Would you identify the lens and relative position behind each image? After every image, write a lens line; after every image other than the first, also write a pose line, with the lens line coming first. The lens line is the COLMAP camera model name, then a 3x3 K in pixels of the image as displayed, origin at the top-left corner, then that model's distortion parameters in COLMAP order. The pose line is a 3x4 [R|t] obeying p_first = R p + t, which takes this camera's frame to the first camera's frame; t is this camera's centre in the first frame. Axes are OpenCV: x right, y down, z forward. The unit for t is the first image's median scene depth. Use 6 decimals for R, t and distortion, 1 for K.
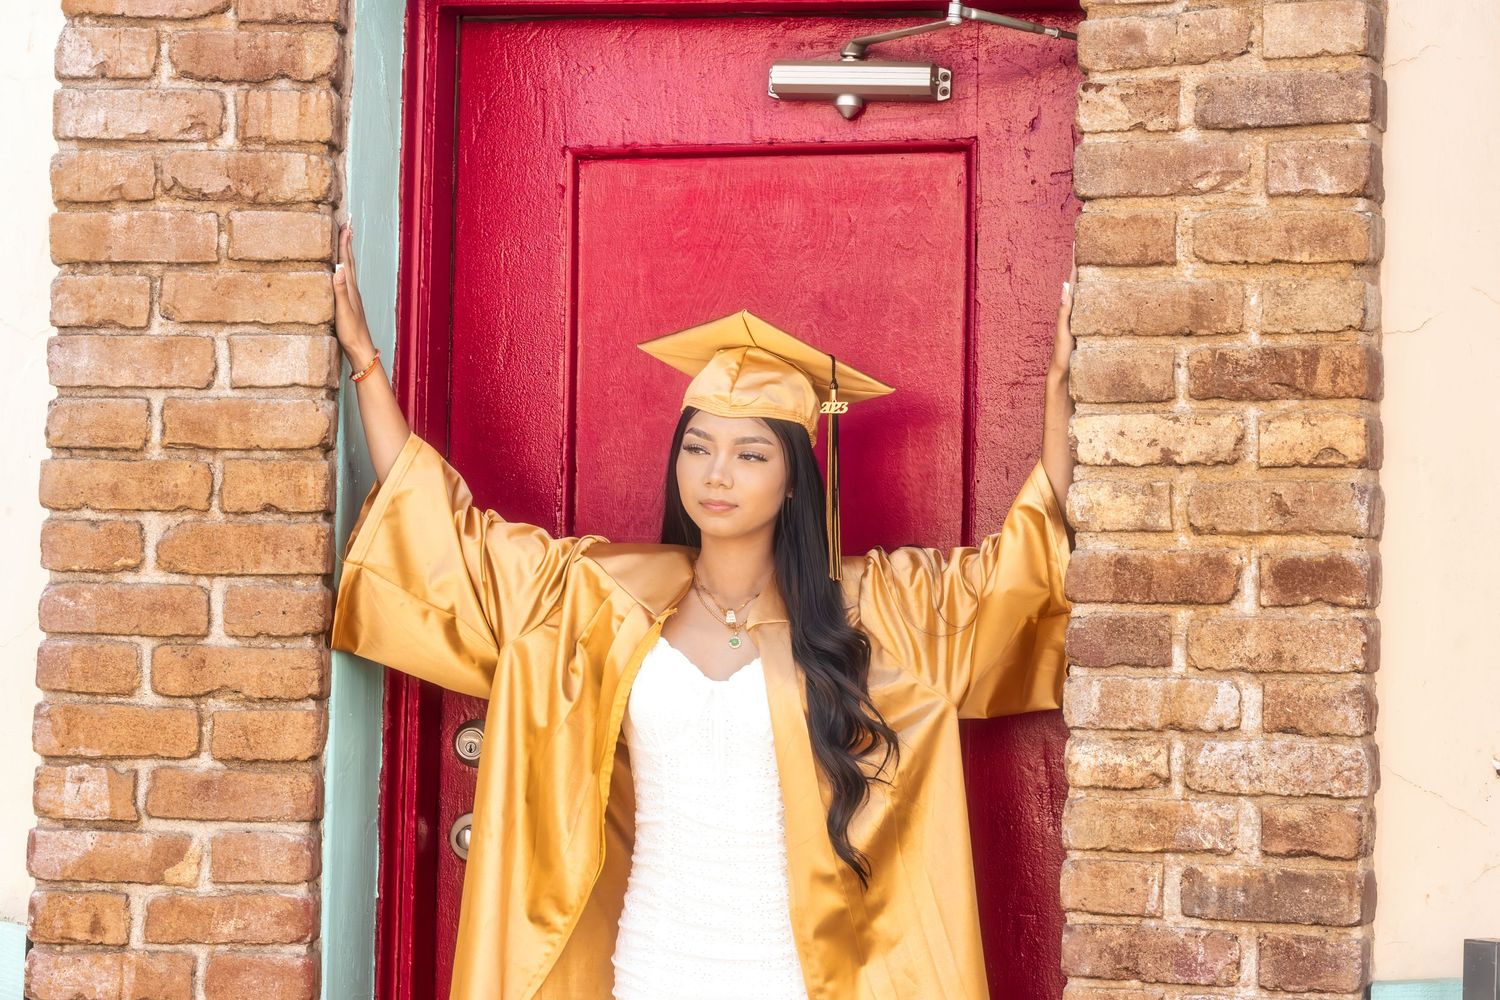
lens RADIAL K [[3552.0, 0, 749.9], [0, 3552.0, 501.0], [0, 0, 1]] dist [0.032716, 0.000000]
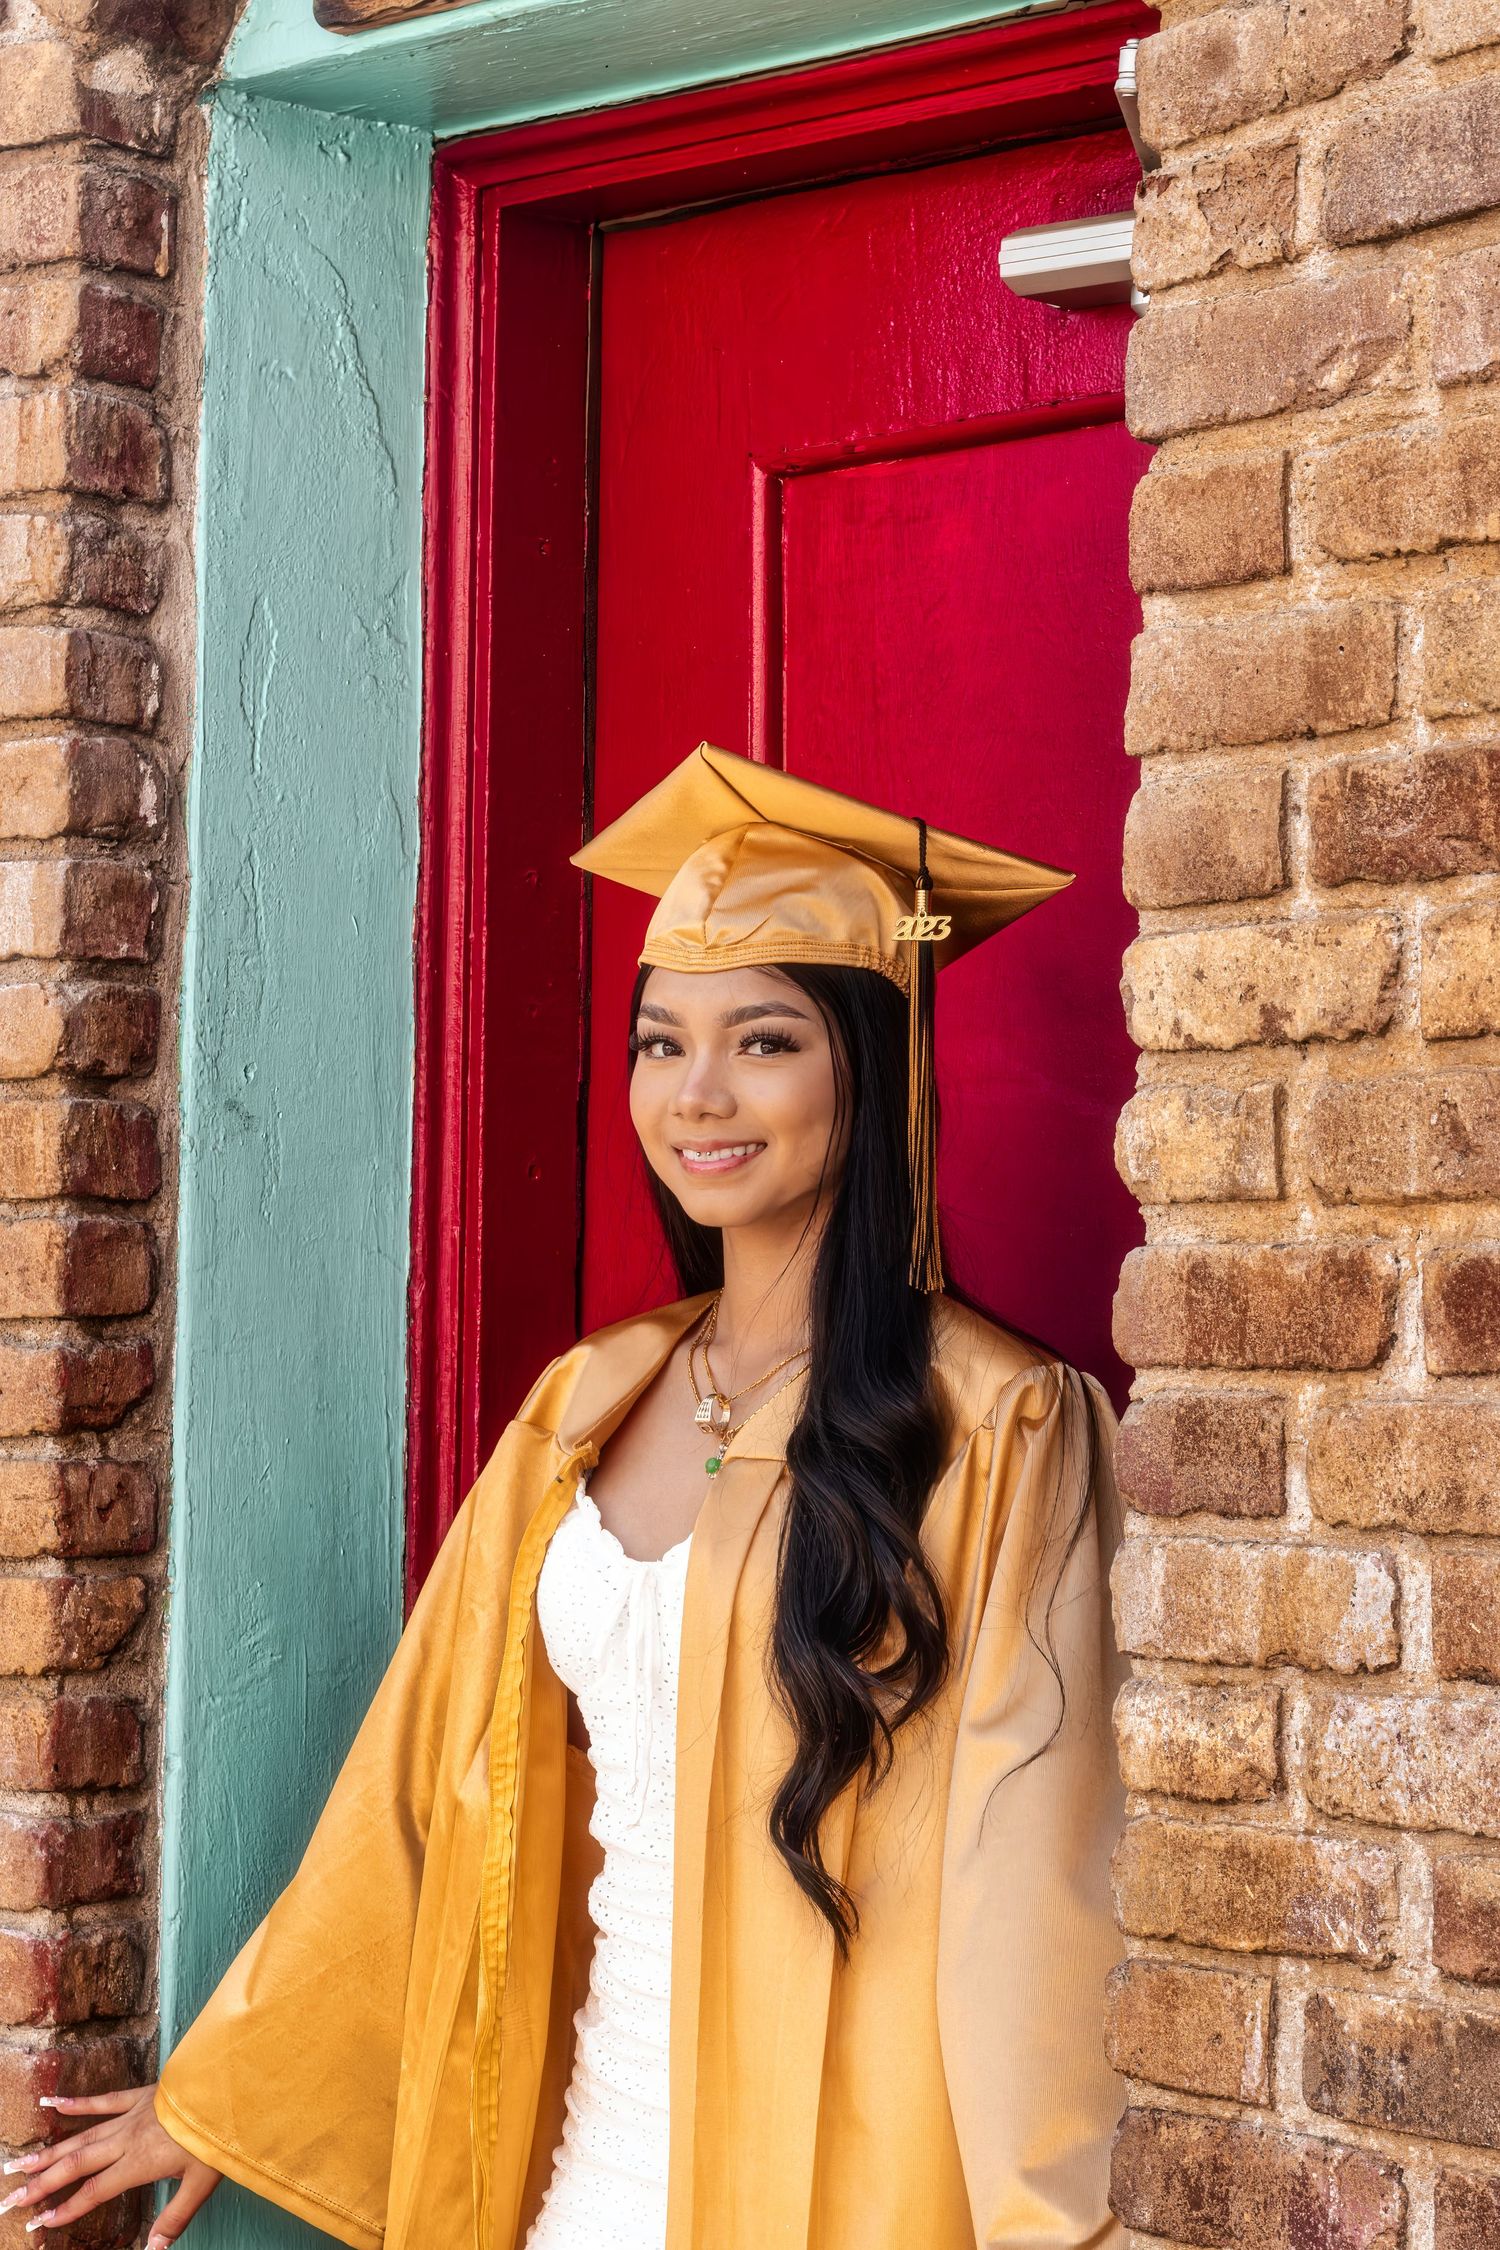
lens RADIAL K [[5318.6, 0, 749.8], [0, 5318.6, 1124.3], [0, 0, 1]] dist [0.023469, 0.000000]
pose [[0.824042, -0.031407, -0.565658, 0.426299], [0.026403, 0.999506, -0.017031, 0.008753], [0.565914, -0.000901, 0.824464, 0.437659]]
